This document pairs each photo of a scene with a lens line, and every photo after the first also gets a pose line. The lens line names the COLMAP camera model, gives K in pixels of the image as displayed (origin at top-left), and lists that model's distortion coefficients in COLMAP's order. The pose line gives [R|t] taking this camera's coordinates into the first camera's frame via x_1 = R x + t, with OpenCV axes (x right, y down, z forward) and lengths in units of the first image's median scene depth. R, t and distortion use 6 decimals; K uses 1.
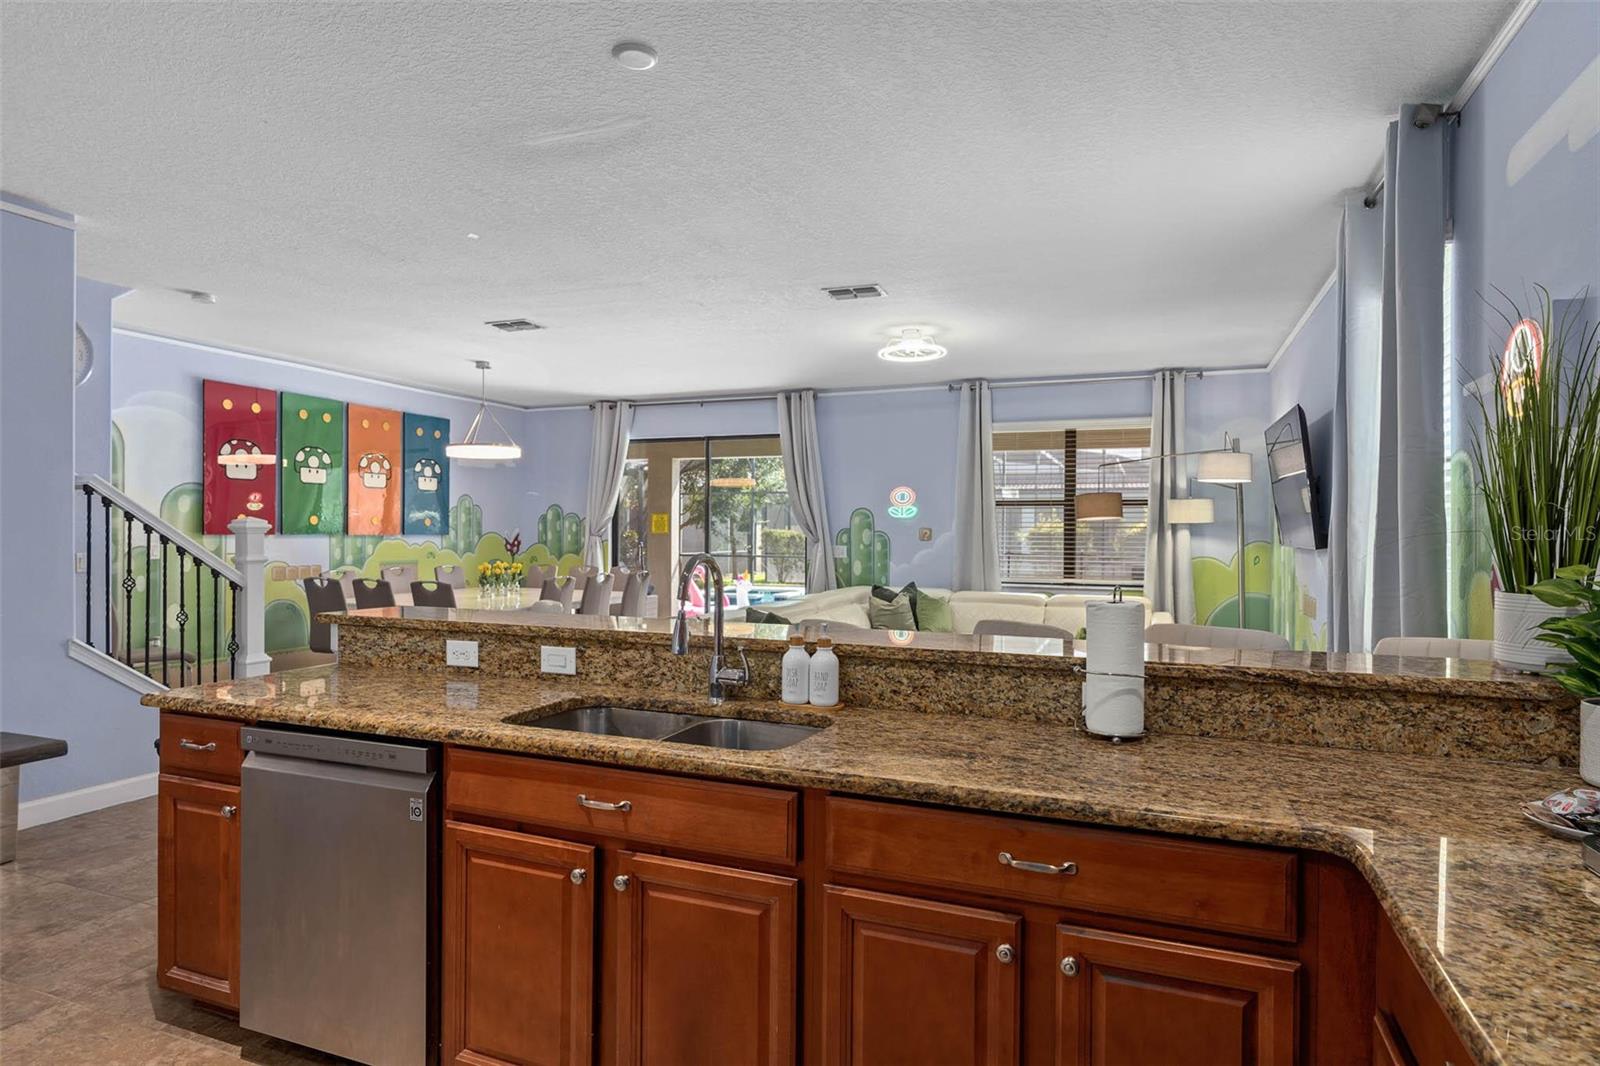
lens RADIAL K [[901.8, 0, 799.5], [0, 901.8, 537.4], [0, 0, 1]] dist [-0.000322, 0.000018]
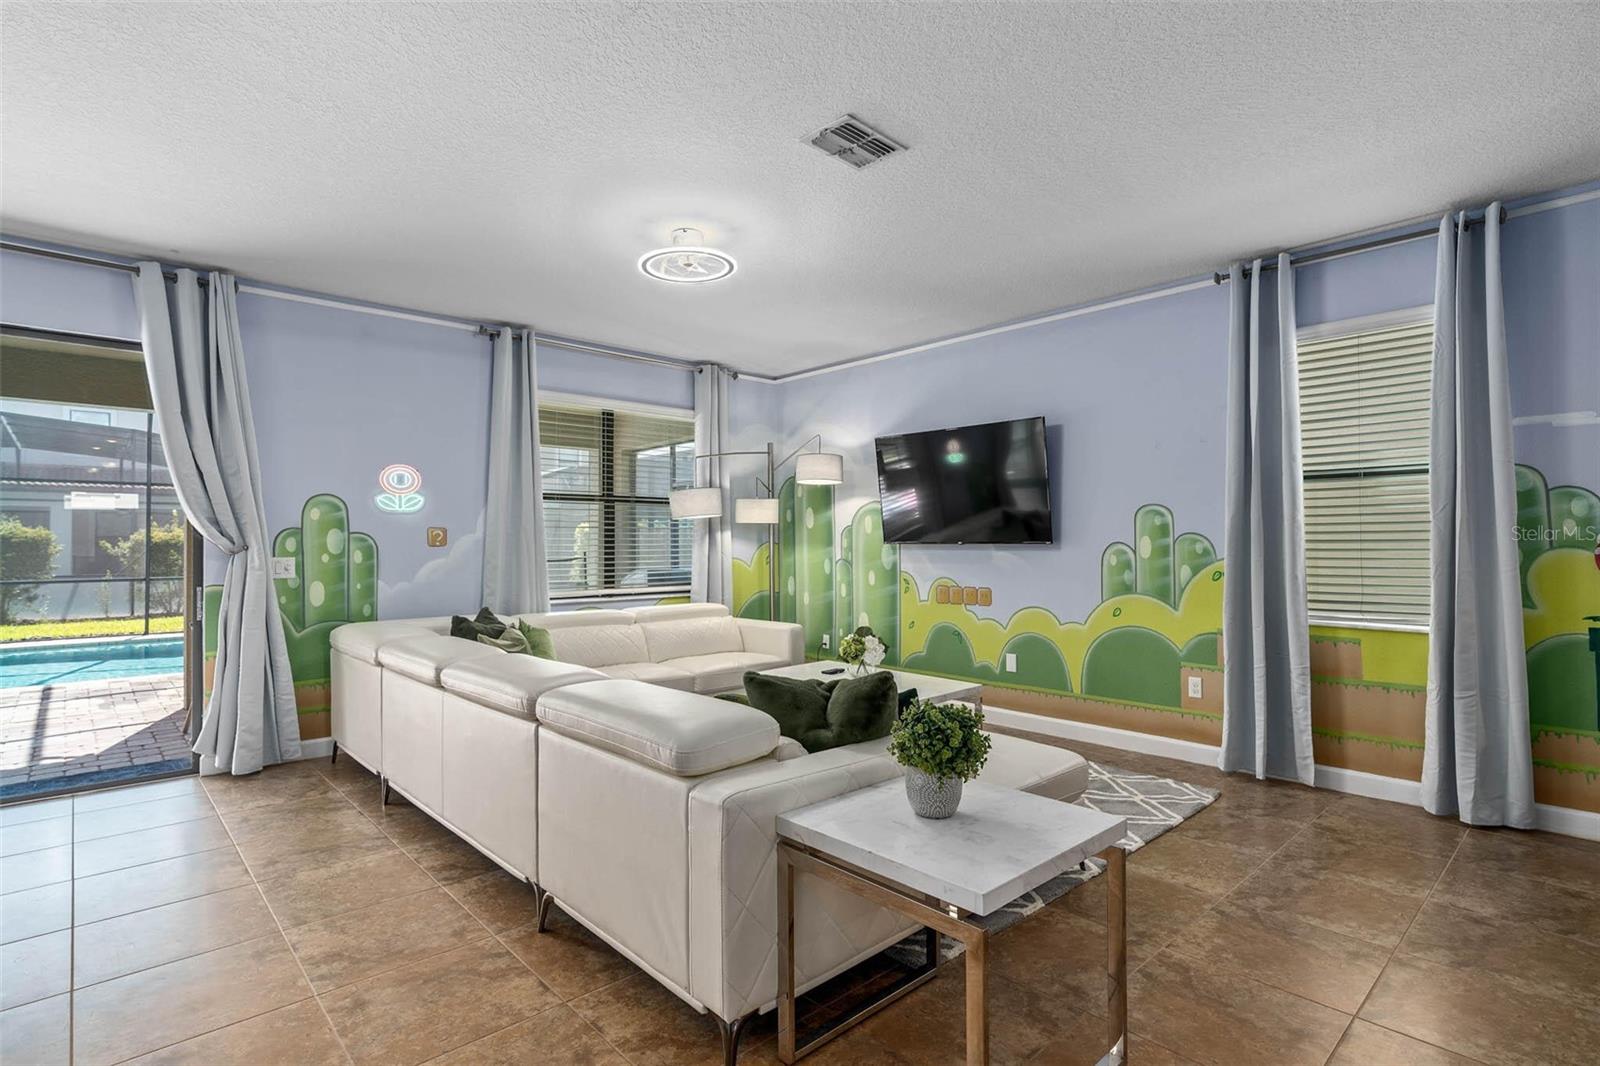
lens RADIAL K [[778.0, 0, 792.8], [0, 778.0, 530.8], [0, 0, 1]] dist [-0.001465, -0.000876]
pose [[0.439018, 0.001492, 0.898477, -0.266091], [0.004806, 0.999980, -0.004009, -0.004460], [-0.898465, 0.006078, 0.439003, 0.500243]]
